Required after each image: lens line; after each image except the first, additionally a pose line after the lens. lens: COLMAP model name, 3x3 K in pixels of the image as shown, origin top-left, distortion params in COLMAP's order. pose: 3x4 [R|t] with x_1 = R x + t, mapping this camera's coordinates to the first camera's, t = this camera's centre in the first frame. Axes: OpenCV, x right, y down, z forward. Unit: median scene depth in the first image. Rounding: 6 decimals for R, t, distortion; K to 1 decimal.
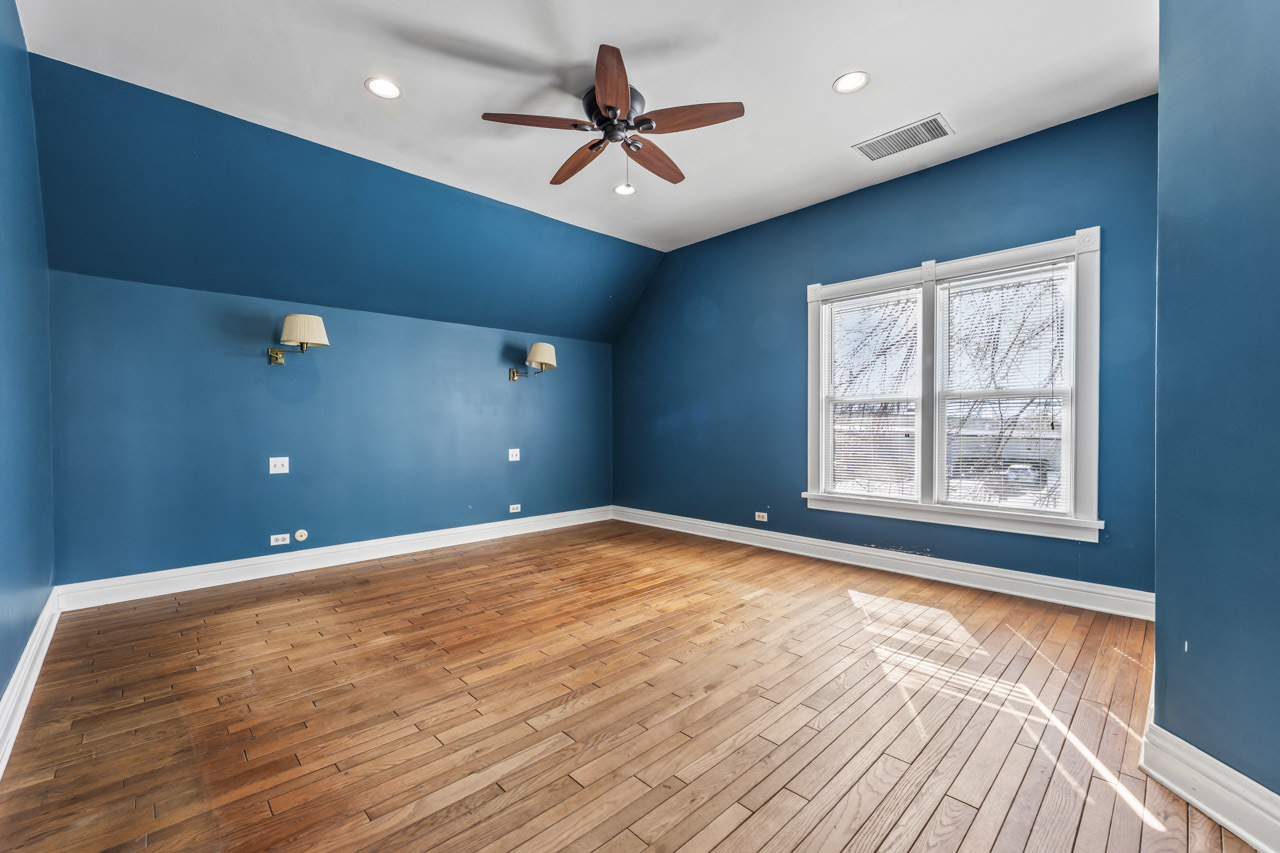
lens RADIAL K [[518.1, 0, 642.3], [0, 518.1, 433.2], [0, 0, 1]] dist [-0.004012, 0.000532]
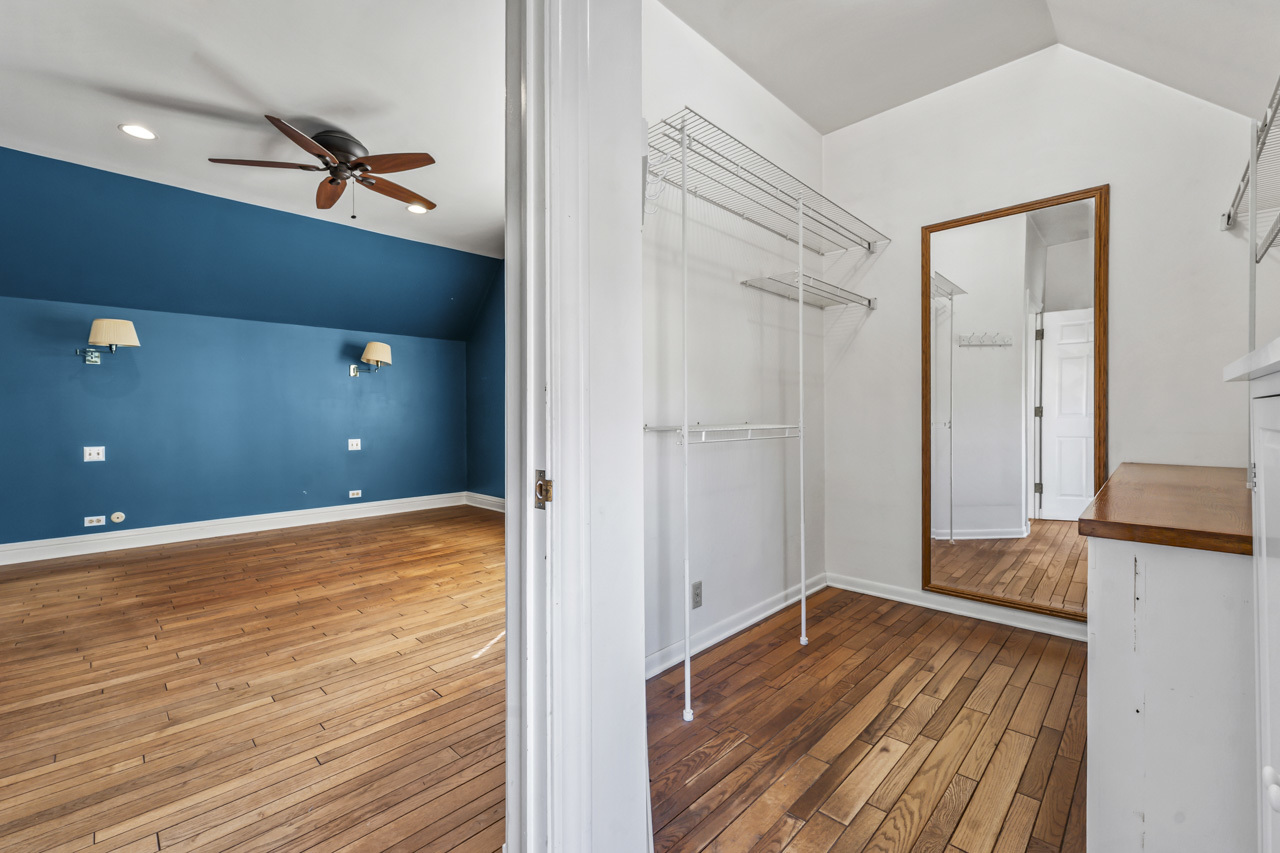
lens RADIAL K [[518.1, 0, 636.9], [0, 518.1, 422.1], [0, 0, 1]] dist [-0.004012, 0.000532]
pose [[0.999175, -0.000356, 0.040602, 0.460240], [0.000508, 0.999993, -0.003741, -0.001865], [-0.040600, 0.003758, 0.999168, -0.170115]]
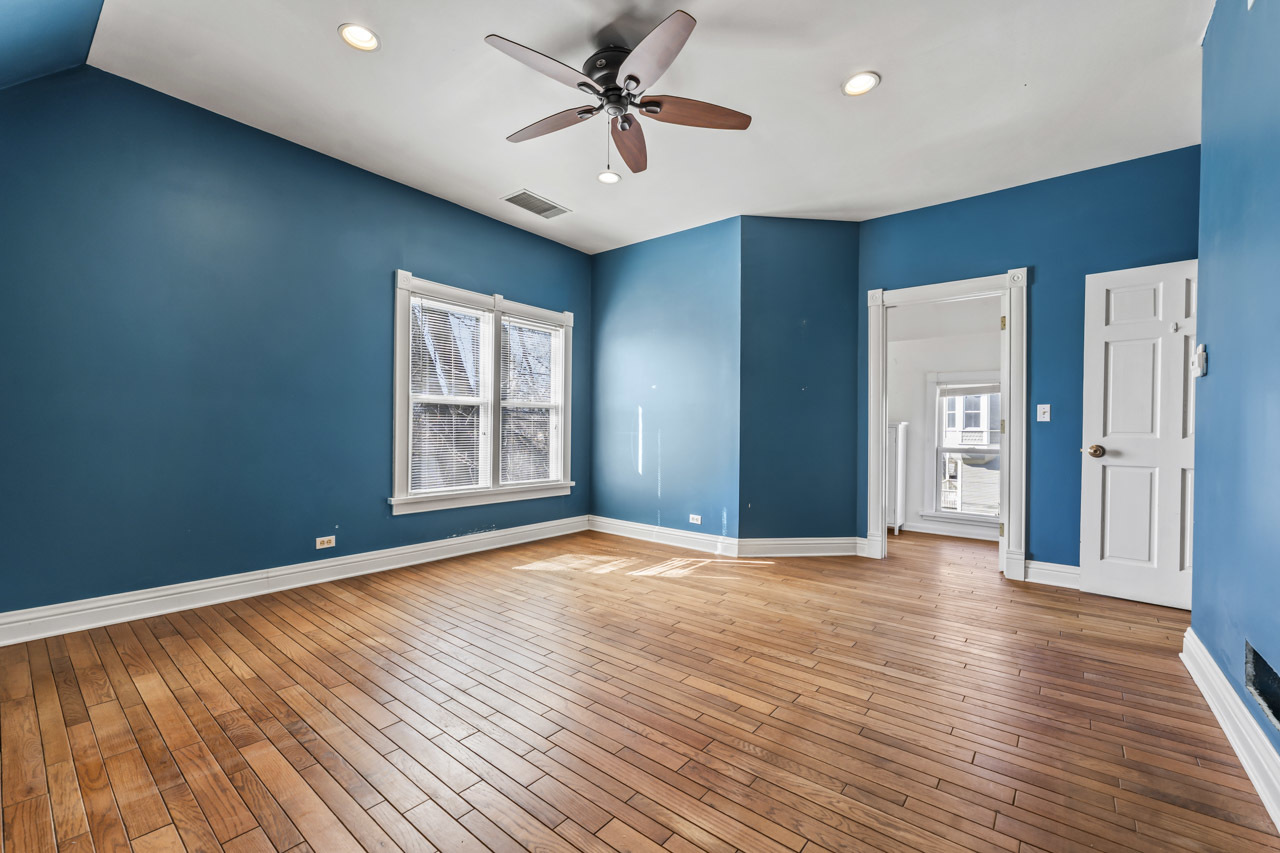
lens RADIAL K [[518.1, 0, 633.0], [0, 518.1, 429.3], [0, 0, 1]] dist [-0.004012, 0.000532]
pose [[-0.100659, 0.001152, 0.994920, -0.761134], [0.000639, 0.999999, -0.001093, -0.004460], [-0.994921, 0.000526, -0.100660, 0.836454]]
